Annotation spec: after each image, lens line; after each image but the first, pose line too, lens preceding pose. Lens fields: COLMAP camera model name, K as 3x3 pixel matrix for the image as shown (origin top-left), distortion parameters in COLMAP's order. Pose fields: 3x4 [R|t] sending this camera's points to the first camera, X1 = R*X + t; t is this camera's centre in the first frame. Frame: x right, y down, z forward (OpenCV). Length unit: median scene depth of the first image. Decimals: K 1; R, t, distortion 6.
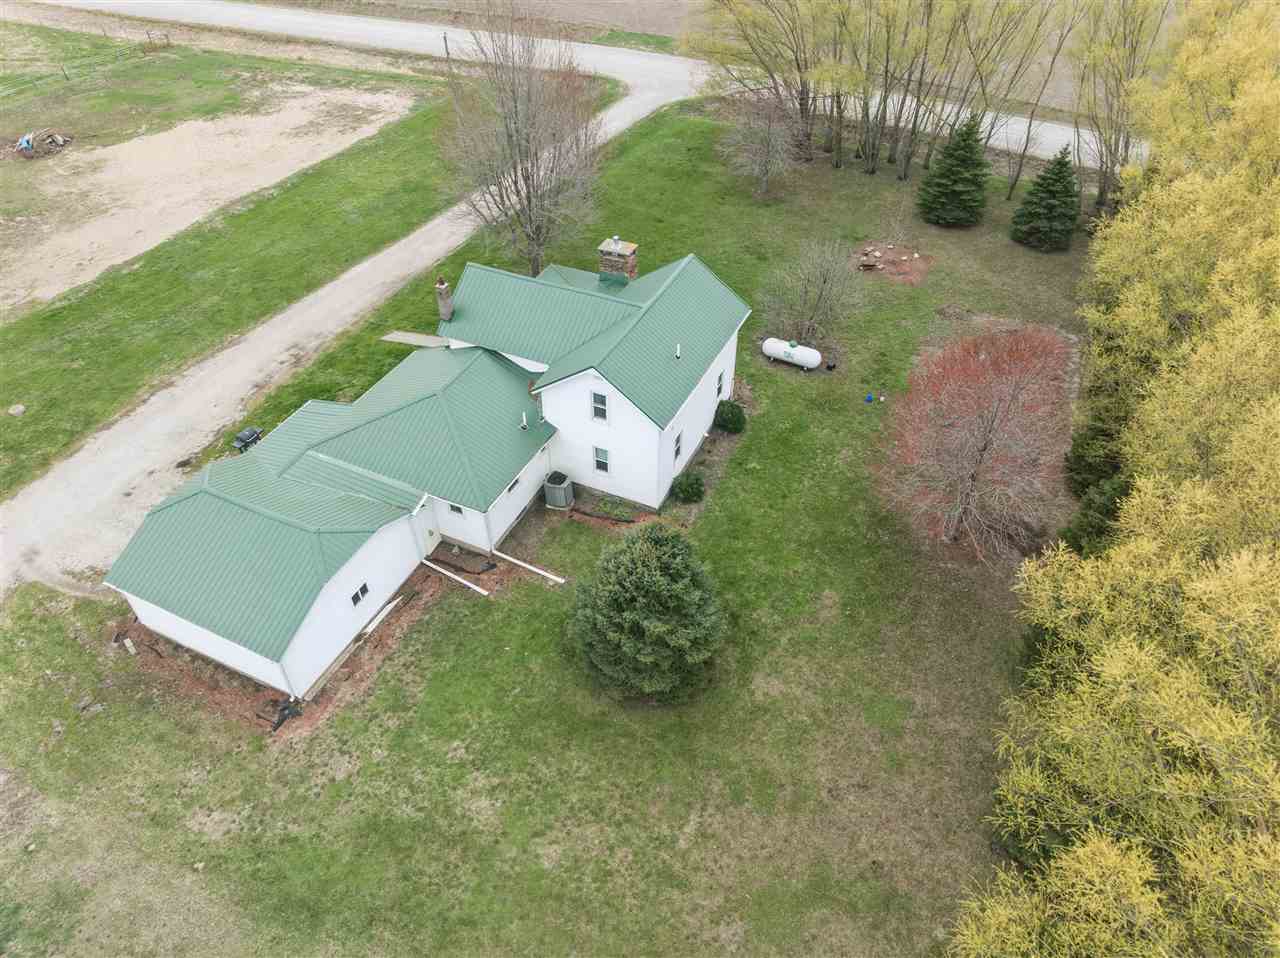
lens RADIAL K [[909.0, 0, 640.0], [0, 909.0, 479.0], [0, 0, 1]] dist [-0.034378, -0.002432]
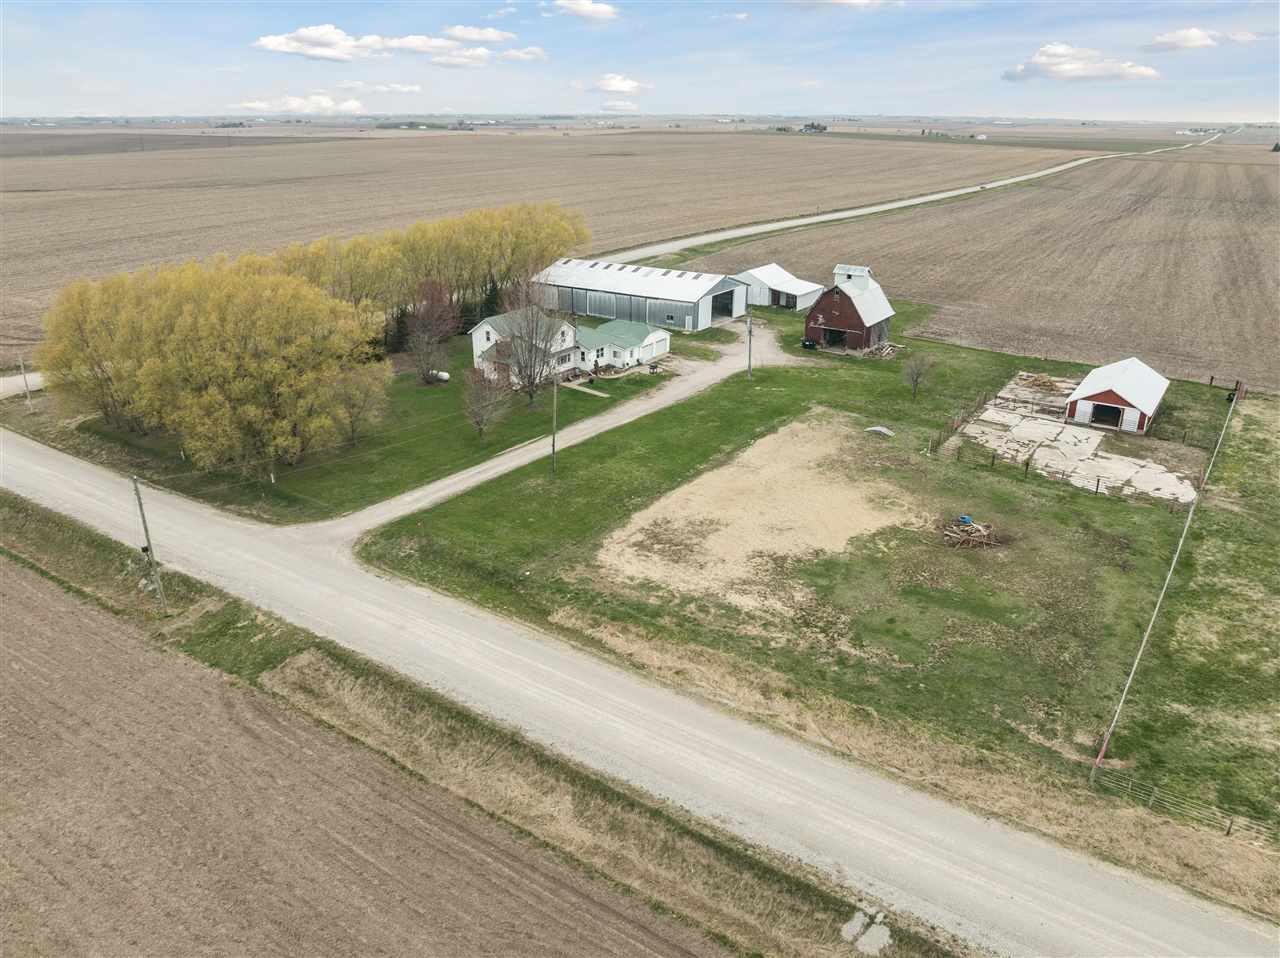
lens RADIAL K [[909.0, 0, 640.0], [0, 909.0, 479.0], [0, 0, 1]] dist [-0.034378, -0.002432]
pose [[-0.990041, -0.055034, 0.129580, -0.511926], [0.091345, 0.449263, 0.888717, -1.570721], [-0.107125, 0.891703, -0.439762, 1.678720]]
